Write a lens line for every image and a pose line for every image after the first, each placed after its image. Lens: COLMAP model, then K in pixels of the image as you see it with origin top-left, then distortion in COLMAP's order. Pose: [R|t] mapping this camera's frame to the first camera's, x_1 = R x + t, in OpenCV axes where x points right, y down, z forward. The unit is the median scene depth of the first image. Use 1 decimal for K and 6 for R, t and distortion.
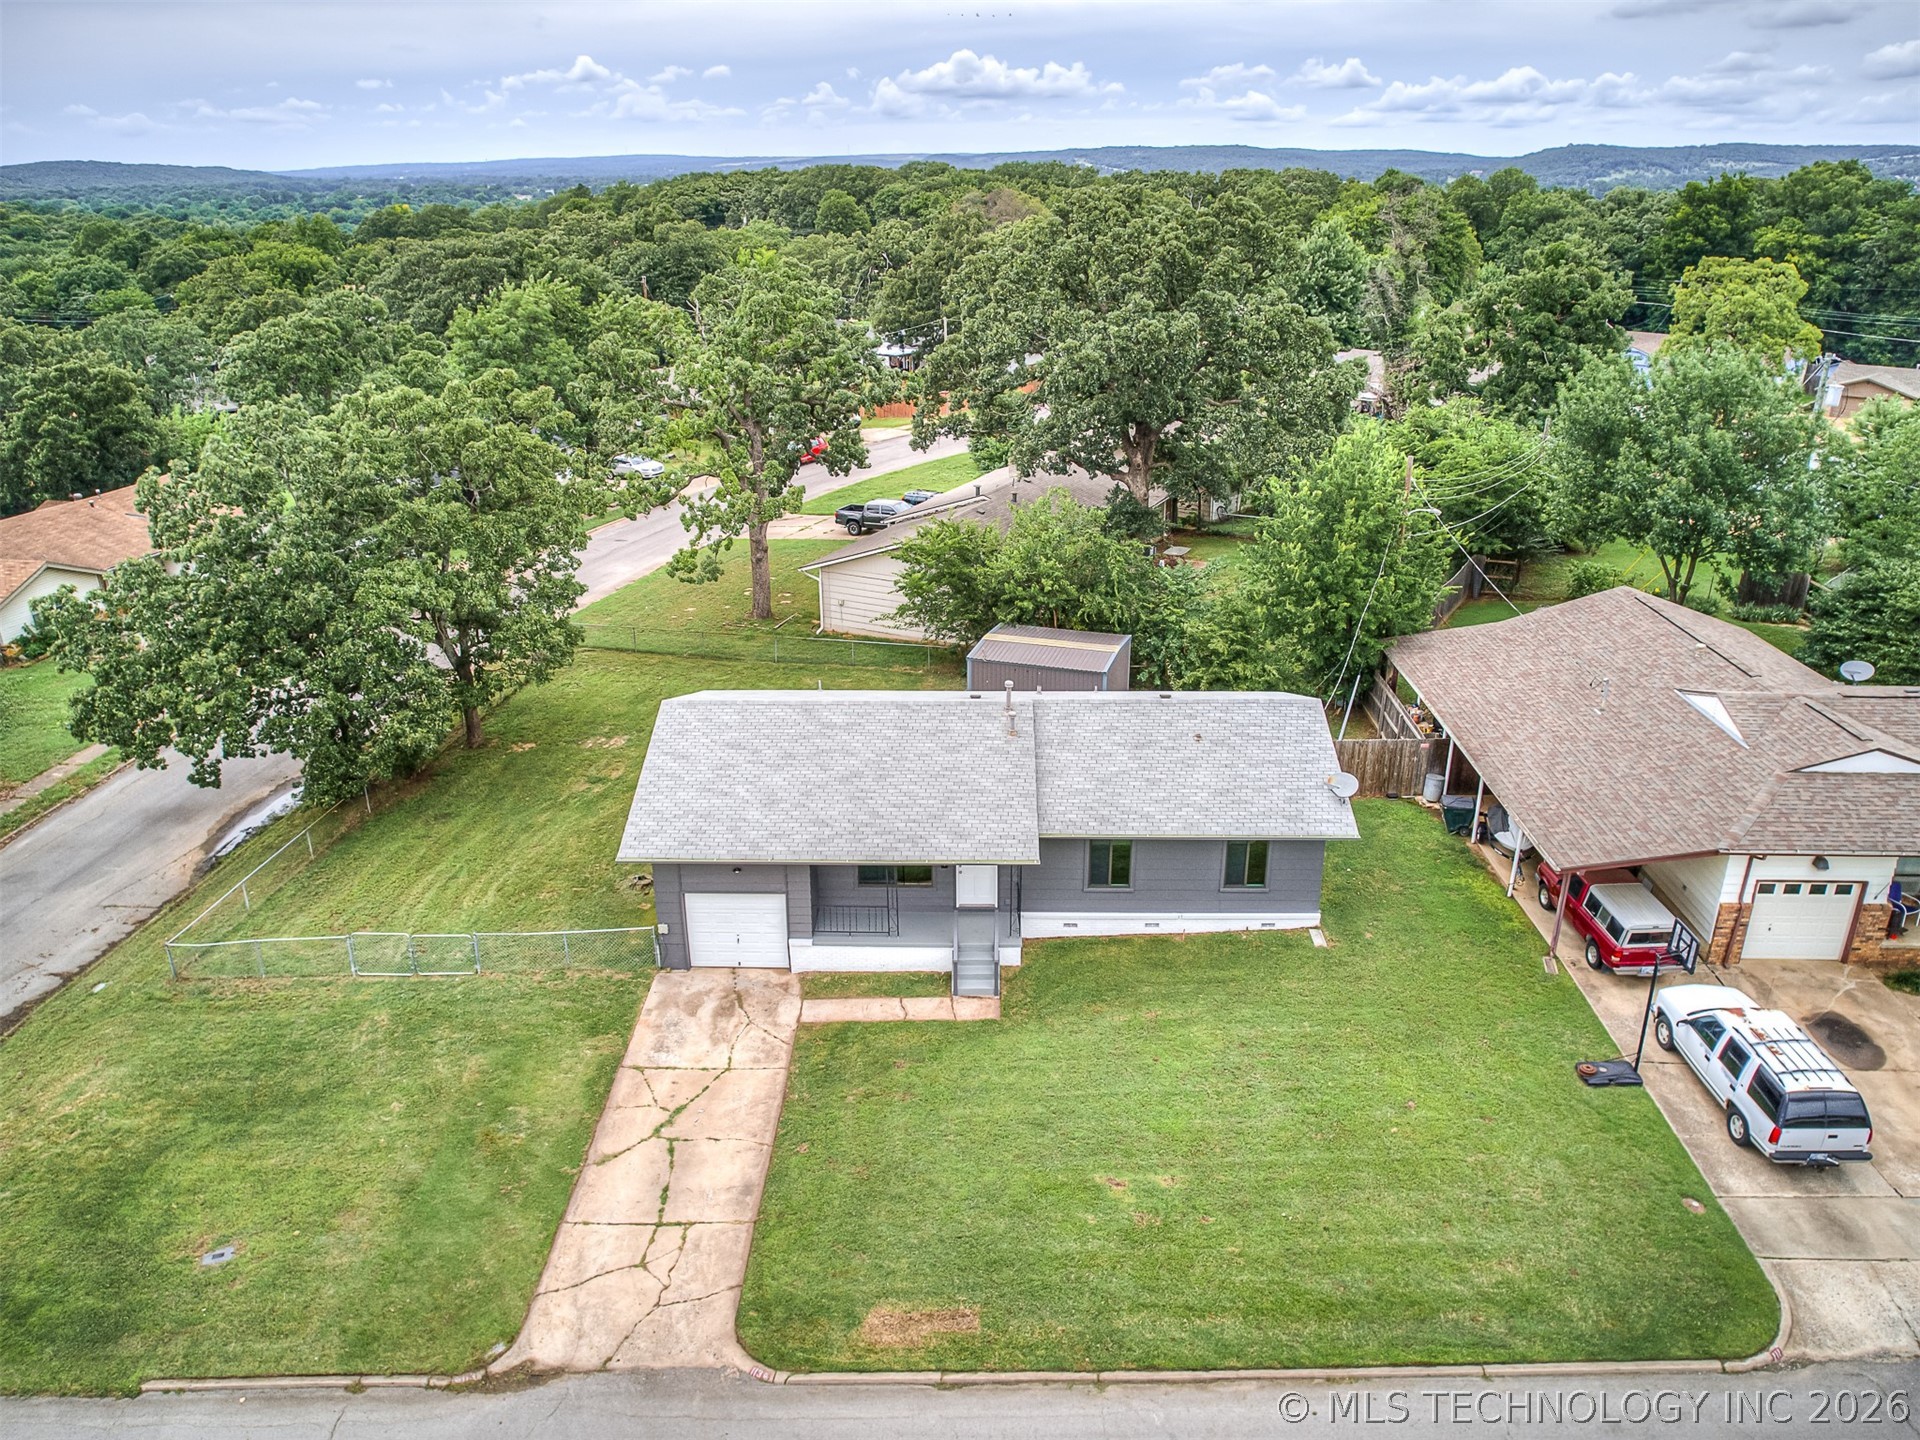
lens RADIAL K [[1381.7, 0, 956.4], [0, 1381.7, 717.0], [0, 0, 1]] dist [-0.076557, 0.061701]
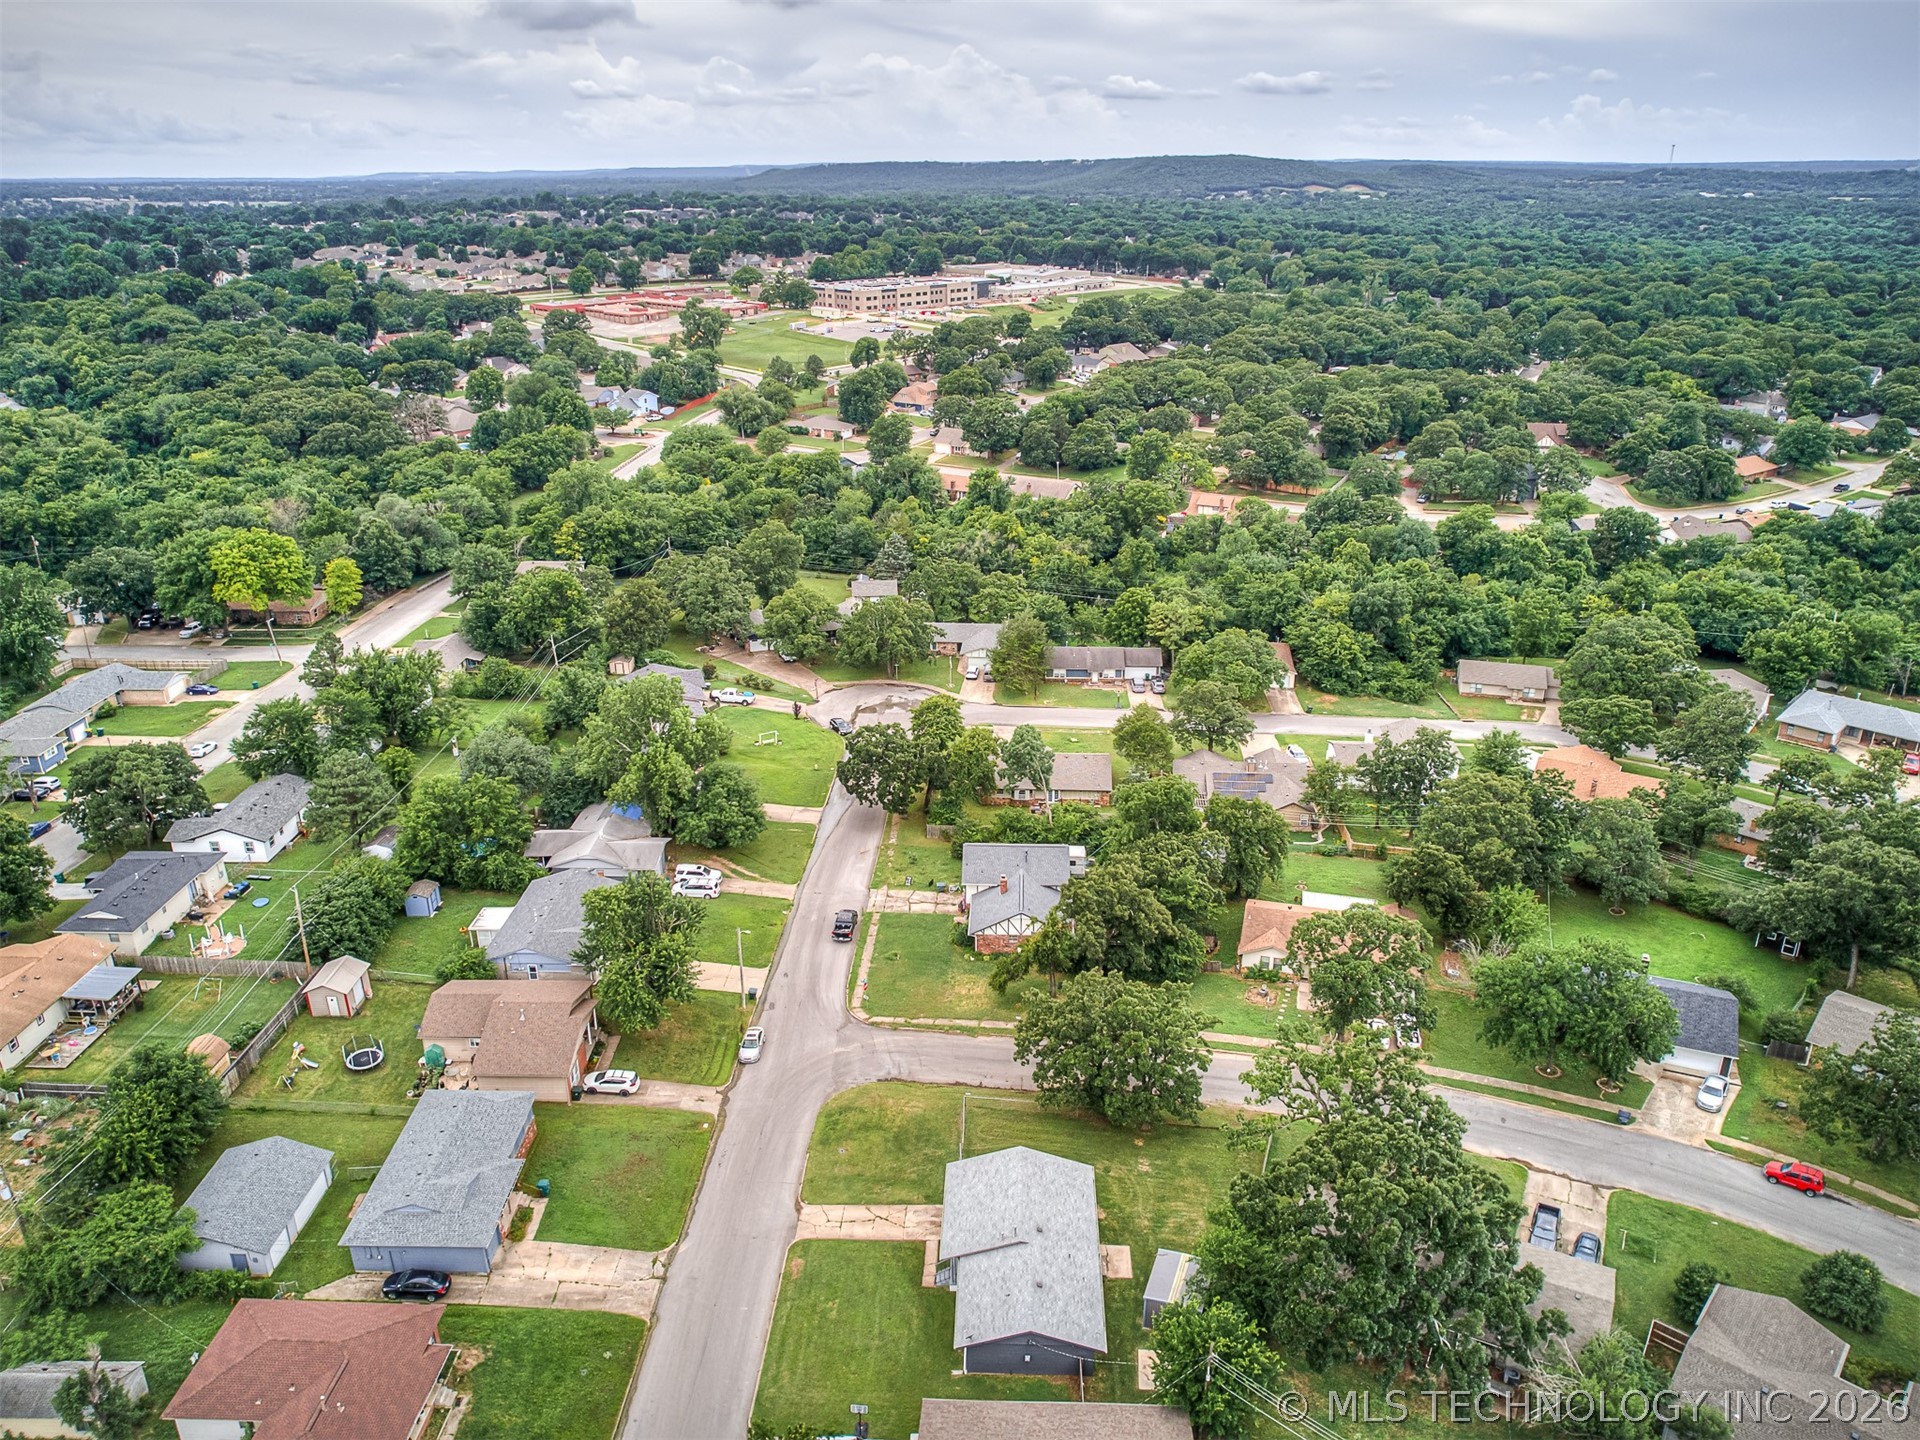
lens RADIAL K [[1390.2, 0, 954.7], [0, 1390.2, 701.4], [0, 0, 1]] dist [-0.067916, 0.049120]
pose [[-0.021716, 0.370821, -0.928450, 2.454497], [-0.367260, 0.860782, 0.352384, -2.060306], [0.929865, 0.348635, 0.117495, 0.267337]]
